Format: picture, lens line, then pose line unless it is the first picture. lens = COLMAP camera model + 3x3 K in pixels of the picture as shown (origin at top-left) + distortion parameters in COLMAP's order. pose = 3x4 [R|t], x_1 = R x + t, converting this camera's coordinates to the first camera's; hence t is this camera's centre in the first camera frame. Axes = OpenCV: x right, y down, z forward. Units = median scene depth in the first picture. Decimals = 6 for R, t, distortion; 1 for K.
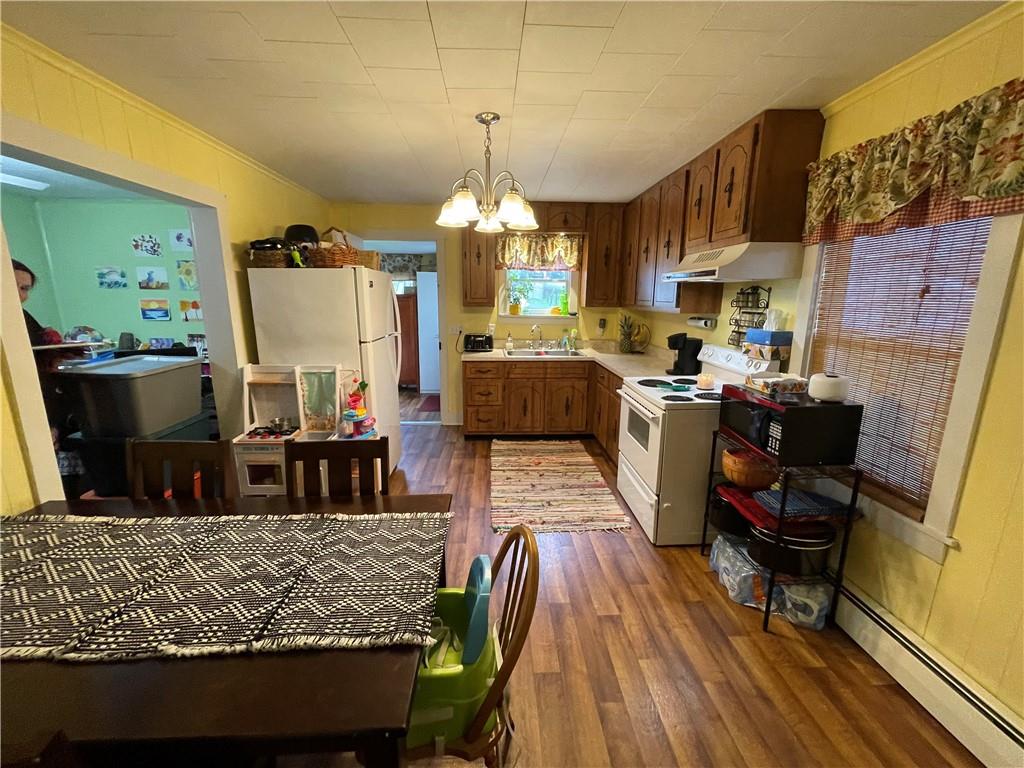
lens RADIAL K [[414.8, 0, 512.6], [0, 414.8, 384.4], [0, 0, 1]] dist [-0.002136, 0.000520]
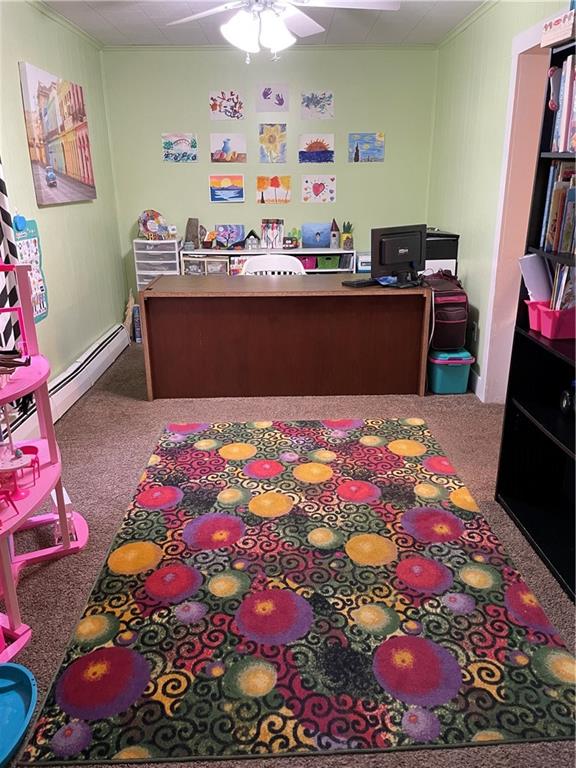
lens RADIAL K [[592.0, 0, 300.3], [0, 592.0, 371.6], [0, 0, 1]] dist [0.058066, -0.041005]
pose [[0.999442, -0.010749, -0.031640, -0.826564], [0.014110, 0.994050, 0.108008, 0.062570], [0.030291, -0.108394, 0.993646, -0.233907]]
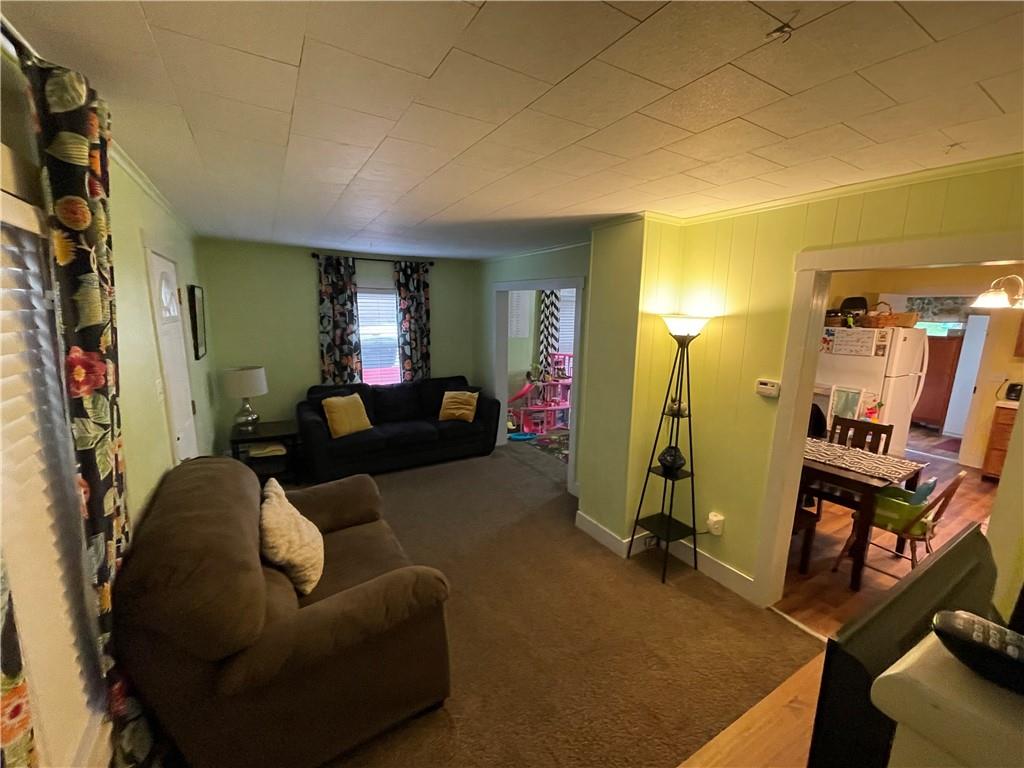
lens RADIAL K [[414.8, 0, 507.2], [0, 414.8, 387.6], [0, 0, 1]] dist [-0.002136, 0.000520]
pose [[0.468903, 0.157158, -0.869155, 0.231162], [-0.195849, 0.978047, 0.071188, 0.075588], [0.861262, 0.136843, 0.489388, -0.695438]]
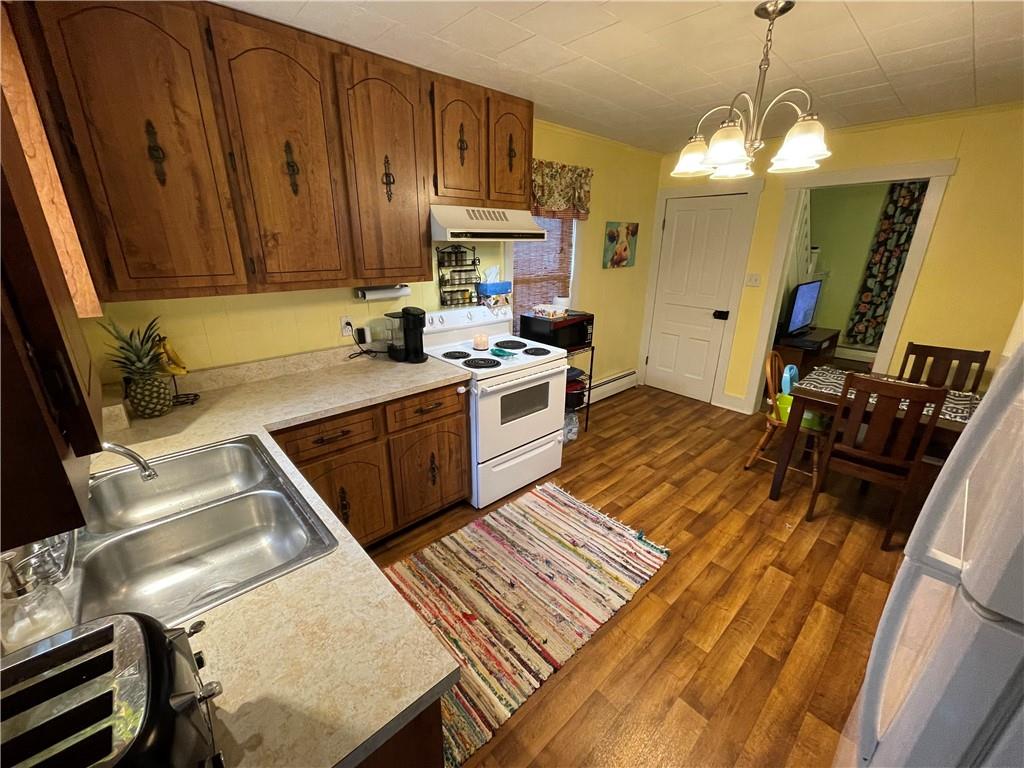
lens RADIAL K [[414.8, 0, 510.1], [0, 414.8, 389.0], [0, 0, 1]] dist [-0.002136, 0.000520]
pose [[-0.641712, -0.269048, 0.718205, -0.258644], [0.152733, 0.872861, 0.463450, -0.275219], [-0.751584, 0.407095, -0.519033, 1.137273]]
